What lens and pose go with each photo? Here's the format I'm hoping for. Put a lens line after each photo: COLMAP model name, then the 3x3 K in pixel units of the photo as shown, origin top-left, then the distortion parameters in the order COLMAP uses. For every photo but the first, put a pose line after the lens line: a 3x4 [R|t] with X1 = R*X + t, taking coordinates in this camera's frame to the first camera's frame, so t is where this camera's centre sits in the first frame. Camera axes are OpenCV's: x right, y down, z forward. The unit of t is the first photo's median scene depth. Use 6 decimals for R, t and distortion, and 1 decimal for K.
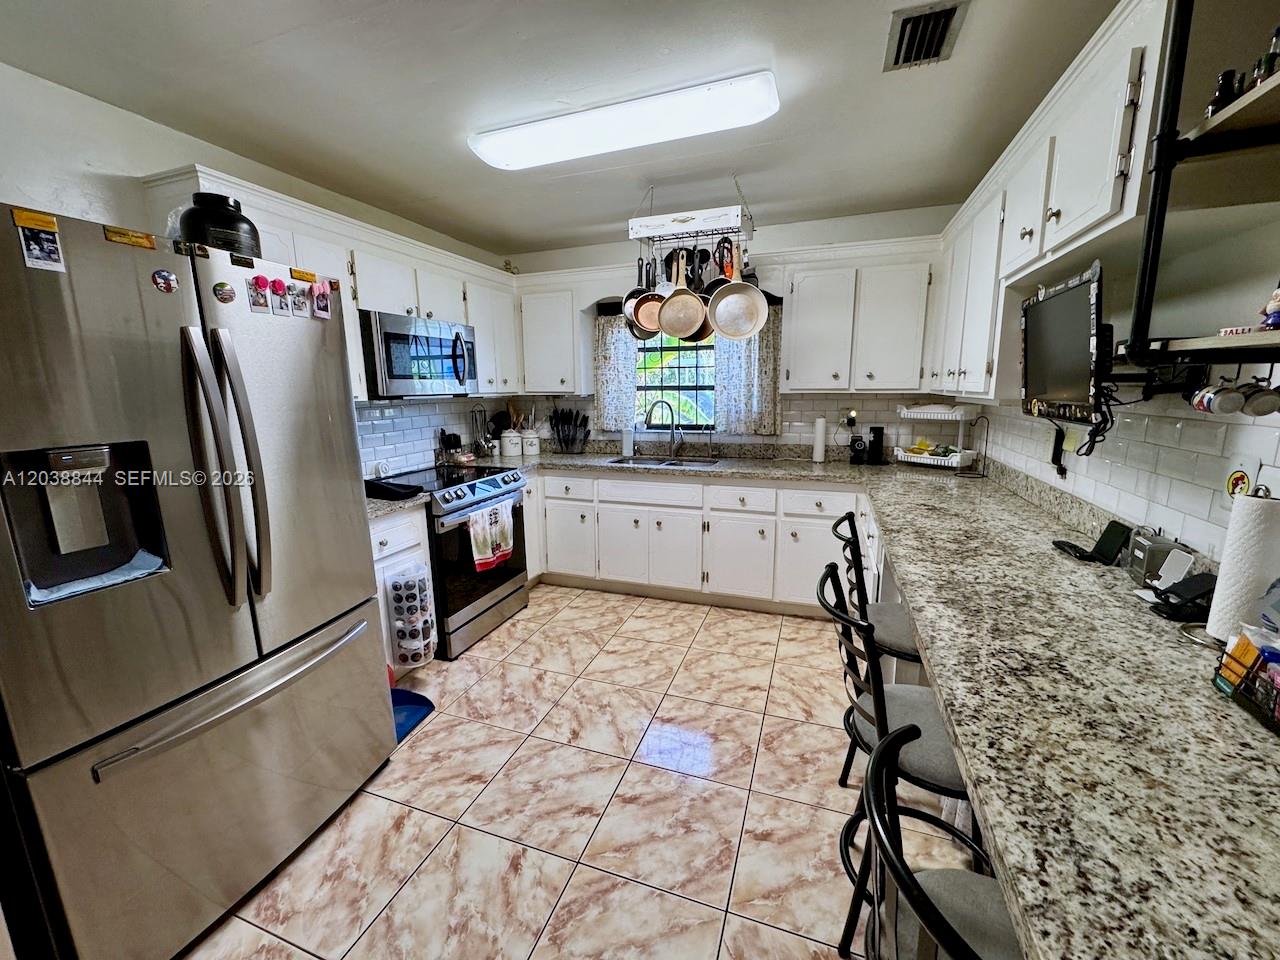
lens RADIAL K [[511.2, 0, 634.9], [0, 511.2, 481.5], [0, 0, 1]] dist [-0.002391, -0.000032]
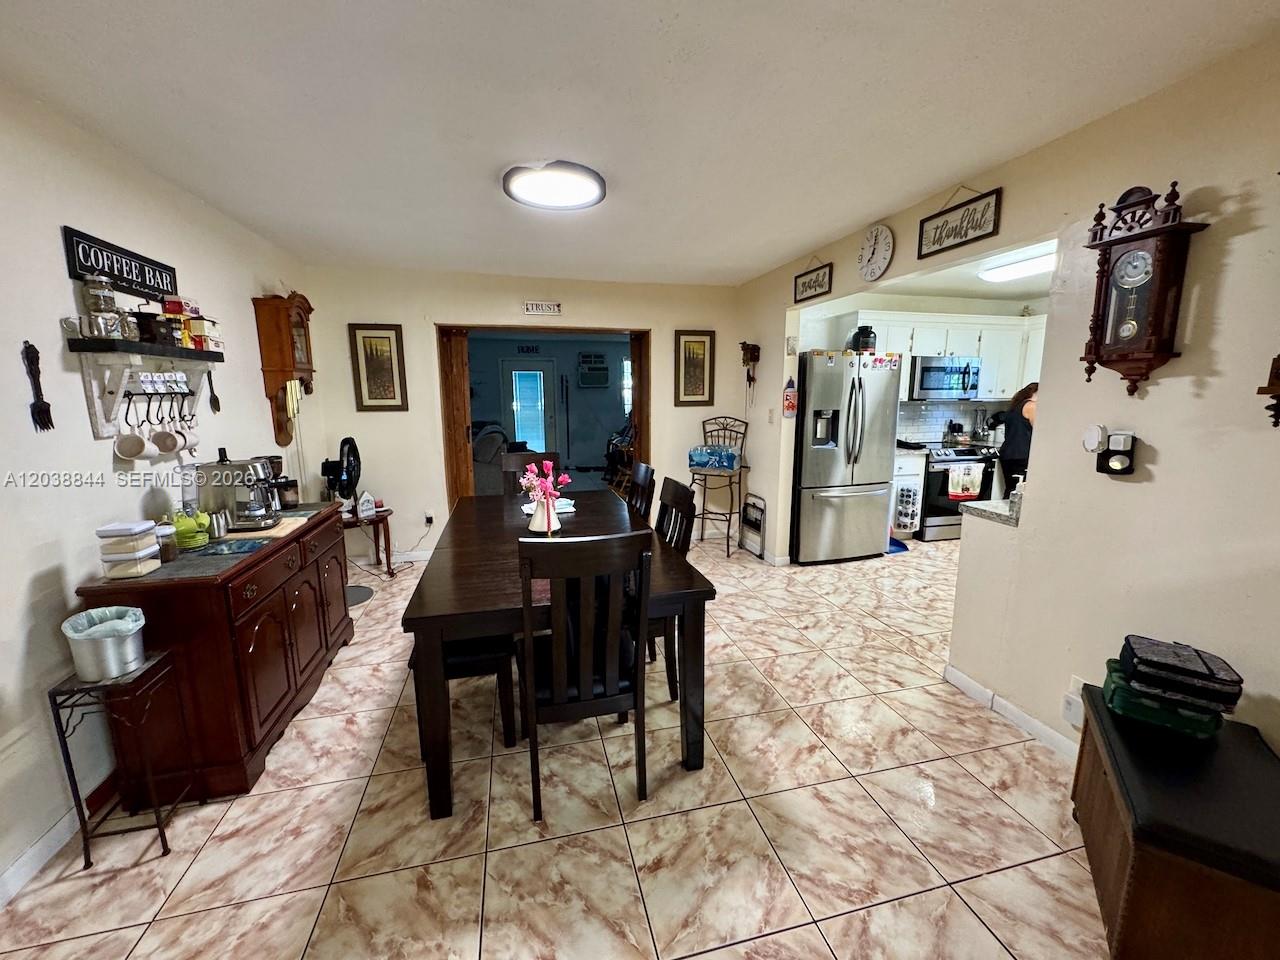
lens RADIAL K [[511.2, 0, 639.5], [0, 511.2, 482.2], [0, 0, 1]] dist [-0.002391, -0.000032]
pose [[0.561406, 0.154329, -0.813023, 0.584702], [-0.157102, 0.984466, 0.078391, 0.168516], [0.812491, 0.083718, 0.576931, -1.015484]]
